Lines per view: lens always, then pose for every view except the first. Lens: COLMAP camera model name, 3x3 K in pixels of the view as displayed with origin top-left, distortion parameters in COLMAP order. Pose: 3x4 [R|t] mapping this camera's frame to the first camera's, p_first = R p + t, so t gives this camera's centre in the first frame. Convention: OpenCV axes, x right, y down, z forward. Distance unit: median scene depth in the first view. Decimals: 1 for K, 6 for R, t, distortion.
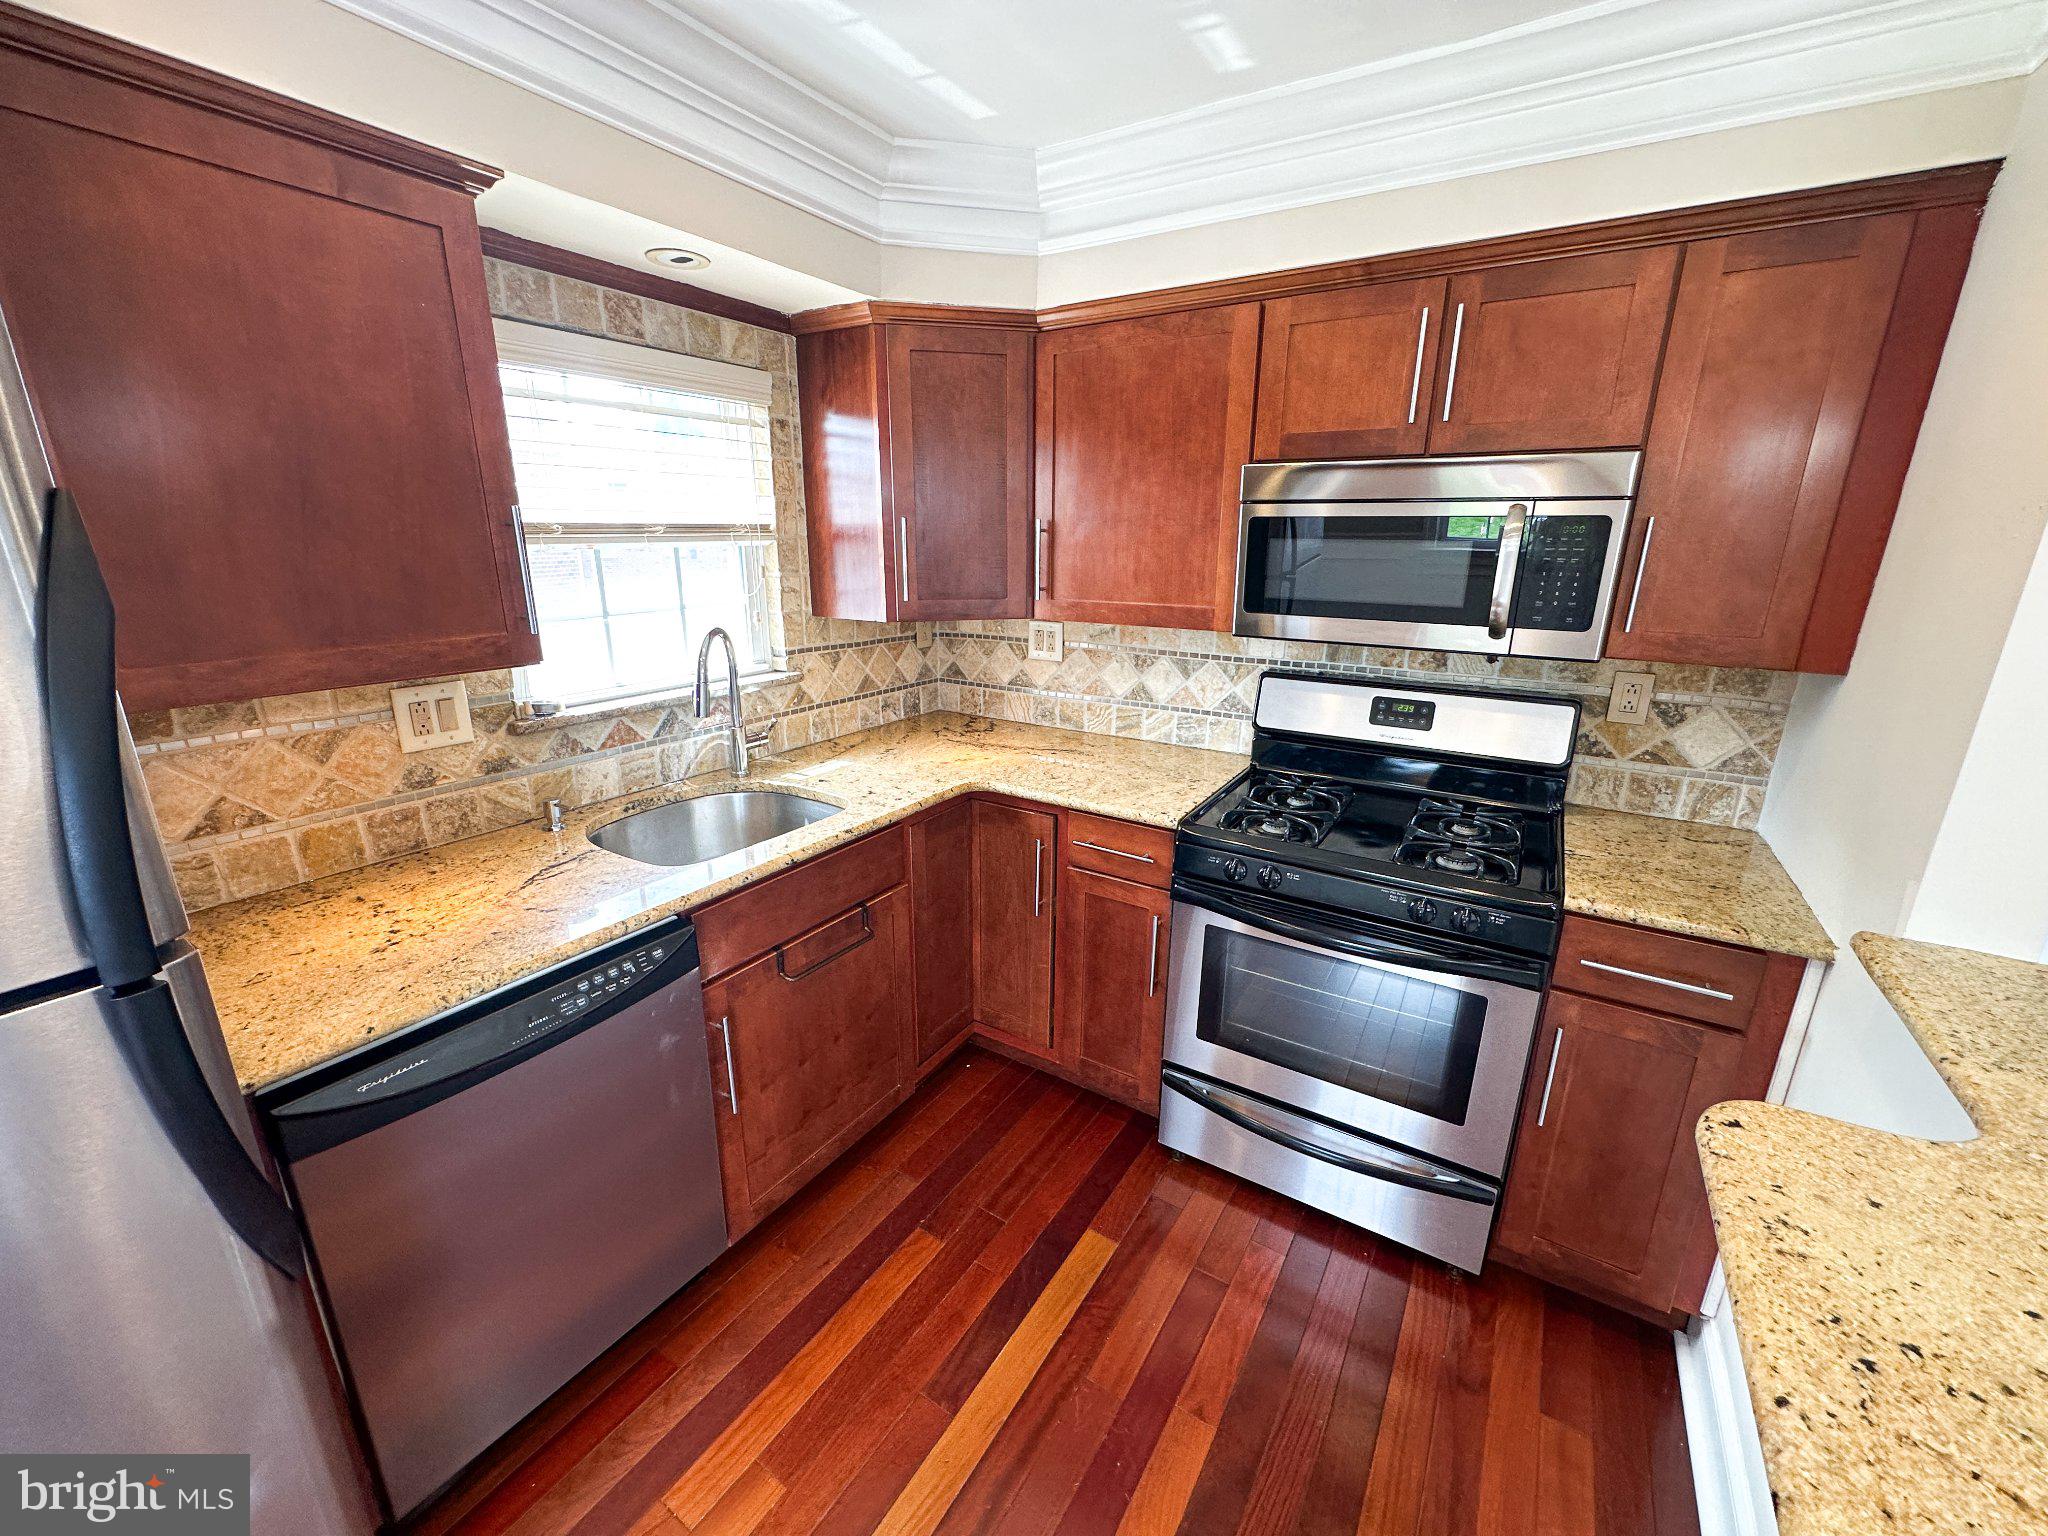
lens RADIAL K [[816.9, 0, 1024.0], [0, 816.9, 768.0], [0, 0, 1]] dist [-0.000308, -0.000054]
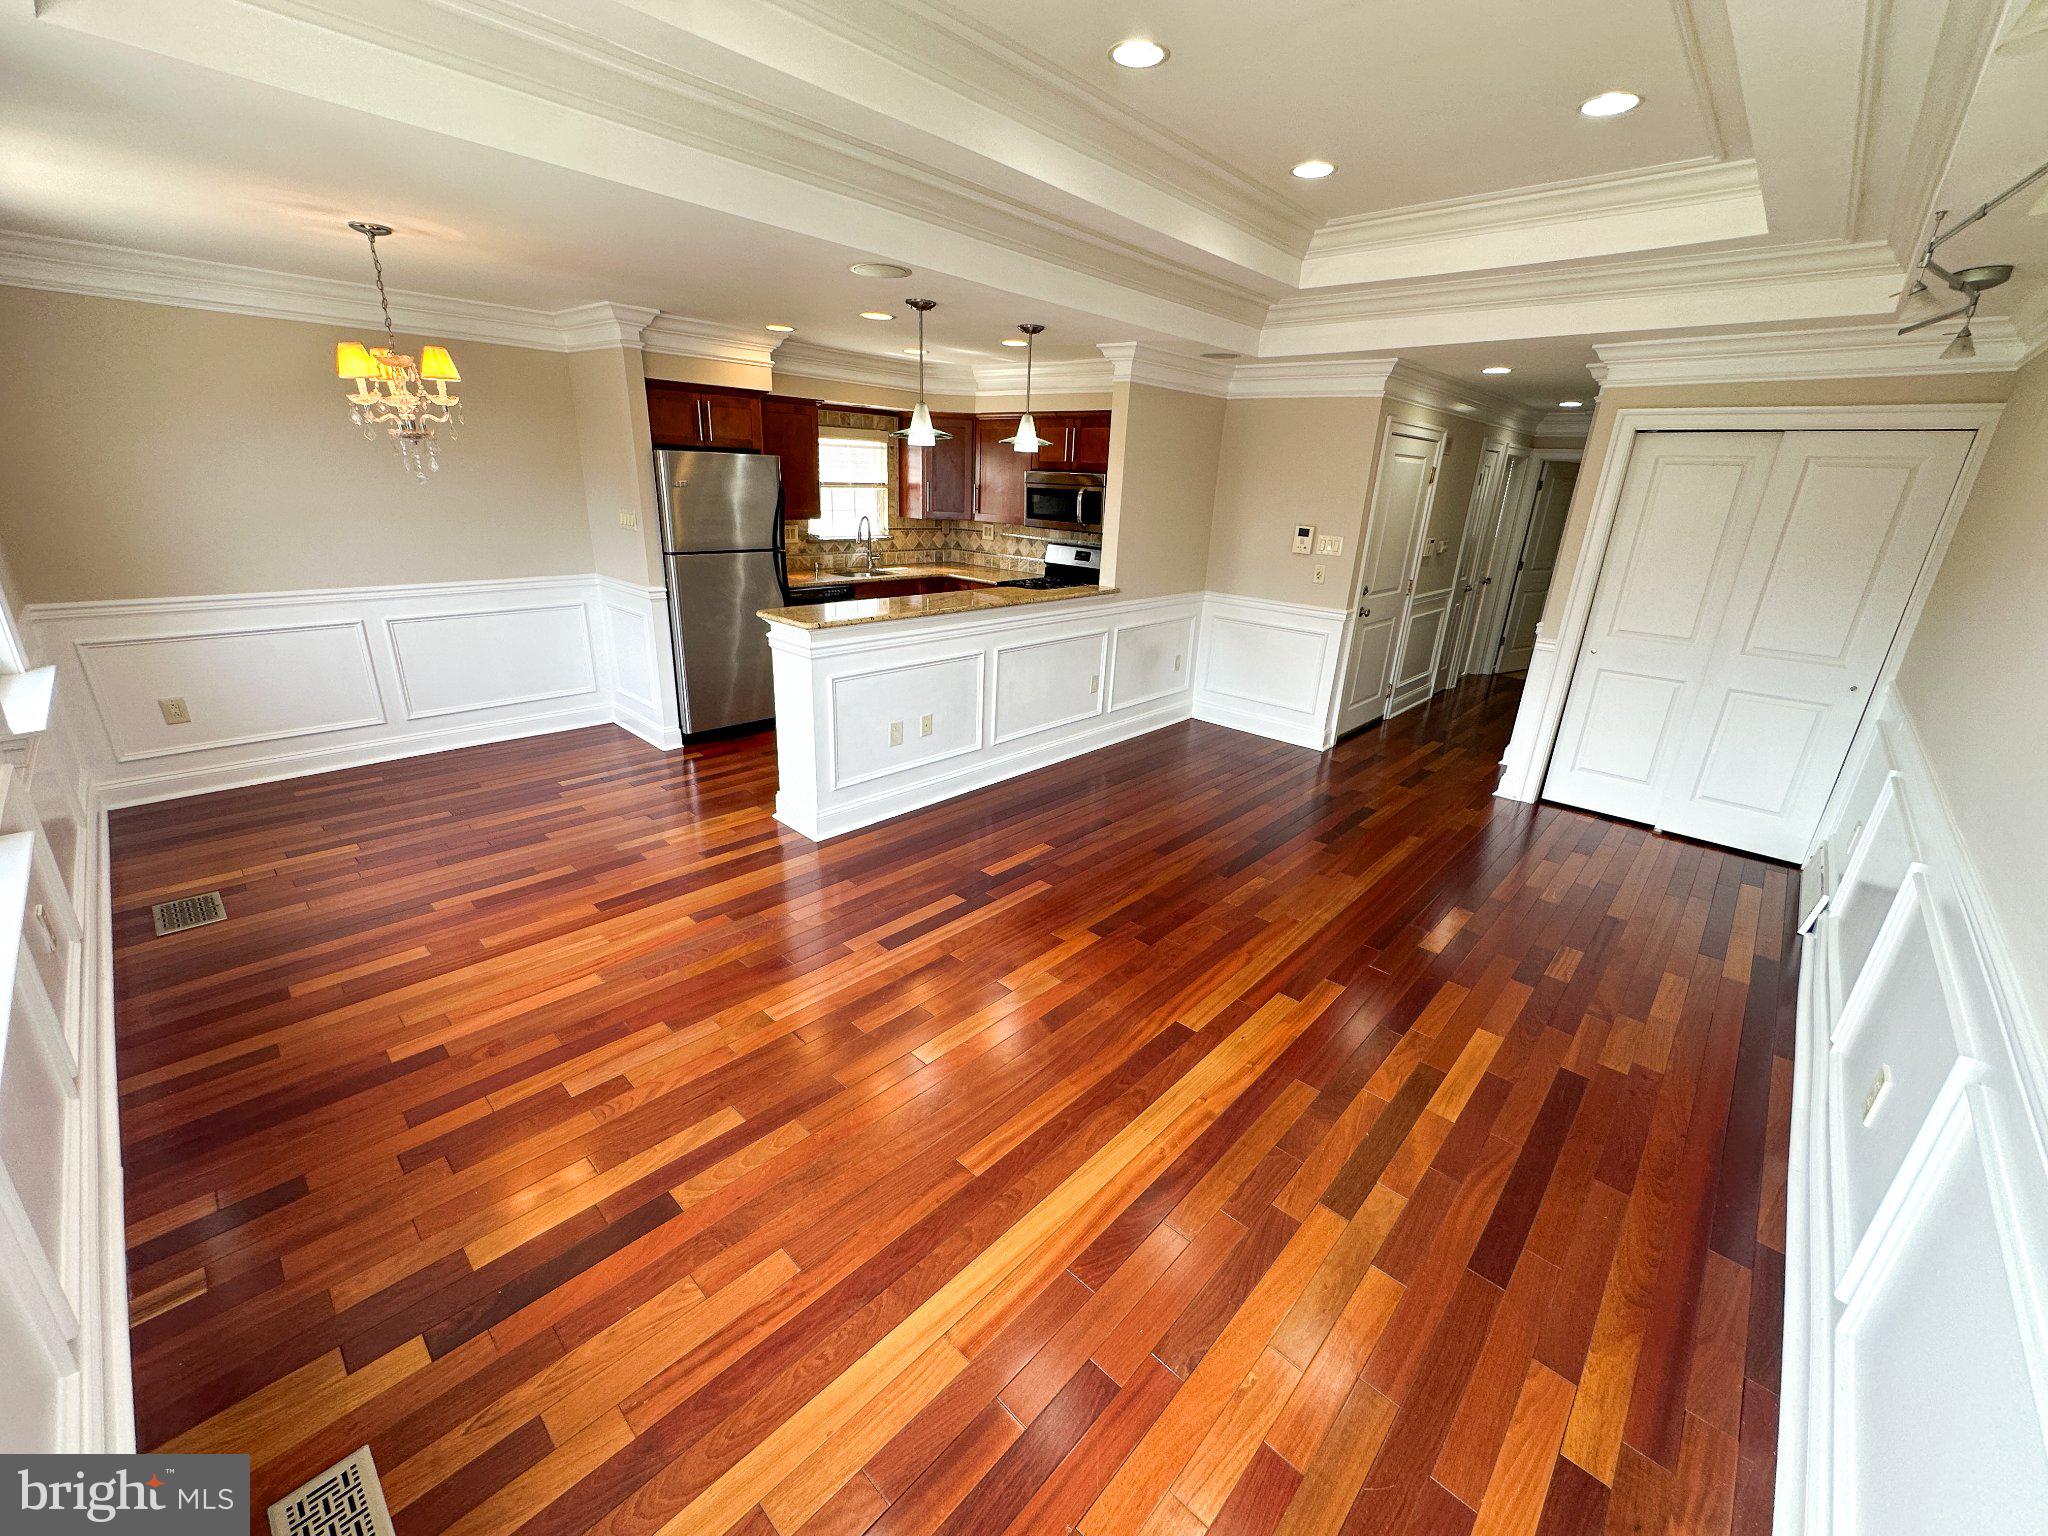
lens RADIAL K [[816.9, 0, 1024.0], [0, 816.9, 768.0], [0, 0, 1]] dist [-0.000308, -0.000054]
pose [[0.982705, 0.093468, -0.159861, 0.742432], [-0.083787, 0.994277, 0.066279, 0.484059], [0.165141, -0.051739, 0.984912, -1.858752]]
